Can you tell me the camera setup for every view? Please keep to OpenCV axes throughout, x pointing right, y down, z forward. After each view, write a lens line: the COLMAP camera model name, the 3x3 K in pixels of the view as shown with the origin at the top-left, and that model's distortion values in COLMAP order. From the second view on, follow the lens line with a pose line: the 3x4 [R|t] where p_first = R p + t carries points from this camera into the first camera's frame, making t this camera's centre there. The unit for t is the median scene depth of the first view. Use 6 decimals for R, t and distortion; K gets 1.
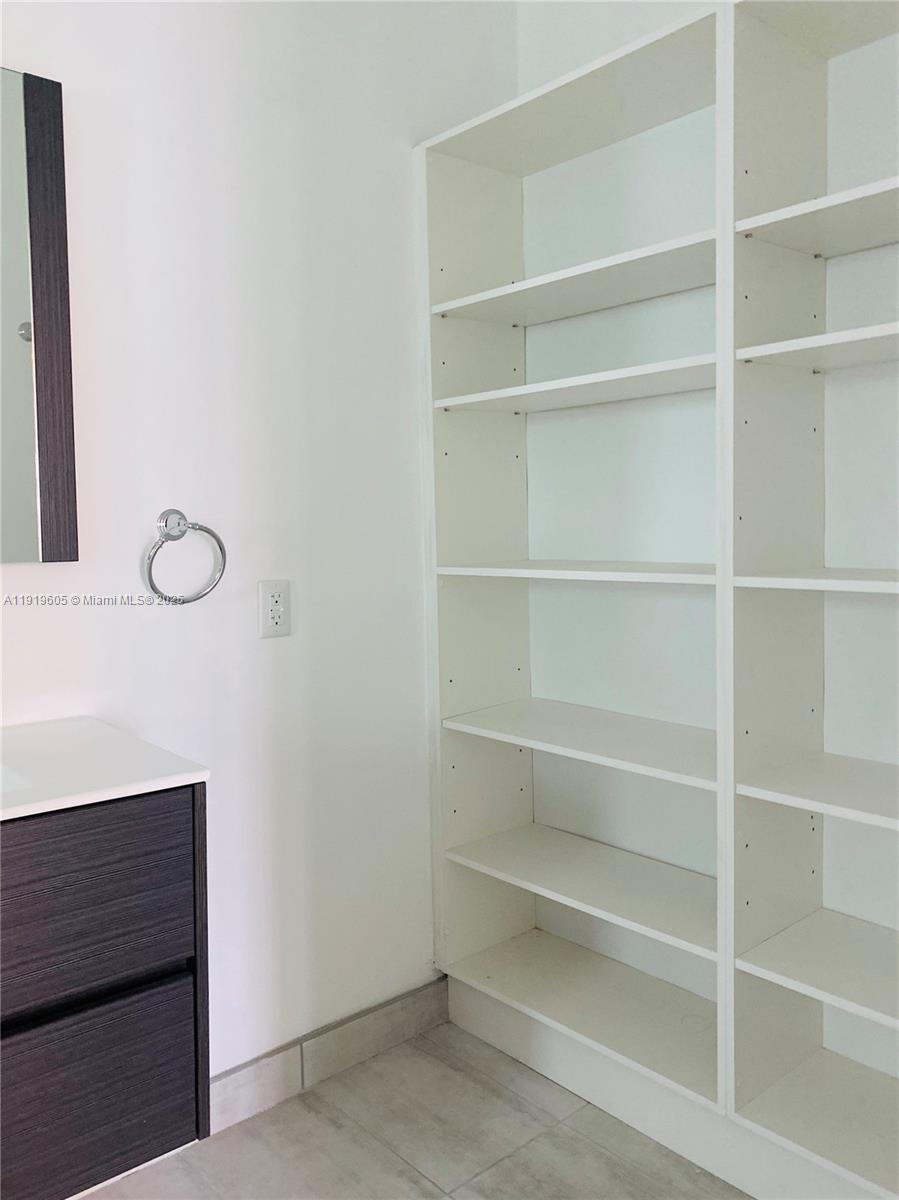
lens RADIAL K [[950.4, 0, 449.3], [0, 950.4, 598.3], [0, 0, 1]] dist [0.012804, -0.028260]
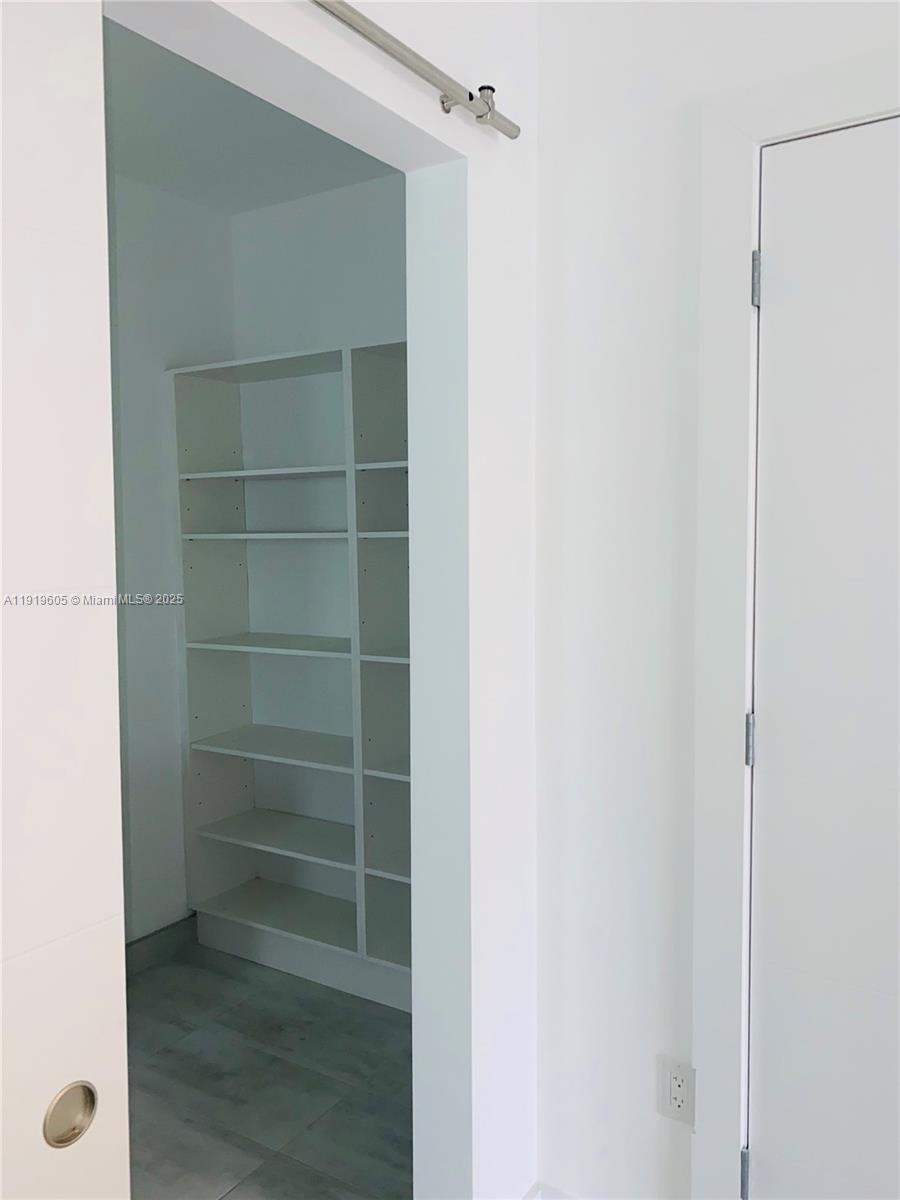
lens RADIAL K [[950.4, 0, 449.5], [0, 950.4, 599.6], [0, 0, 1]] dist [0.012804, -0.028260]
pose [[0.962481, -0.014284, 0.270973, -0.019495], [0.018465, 0.999746, -0.012886, -0.080944], [-0.270720, 0.017406, 0.962501, -0.628782]]
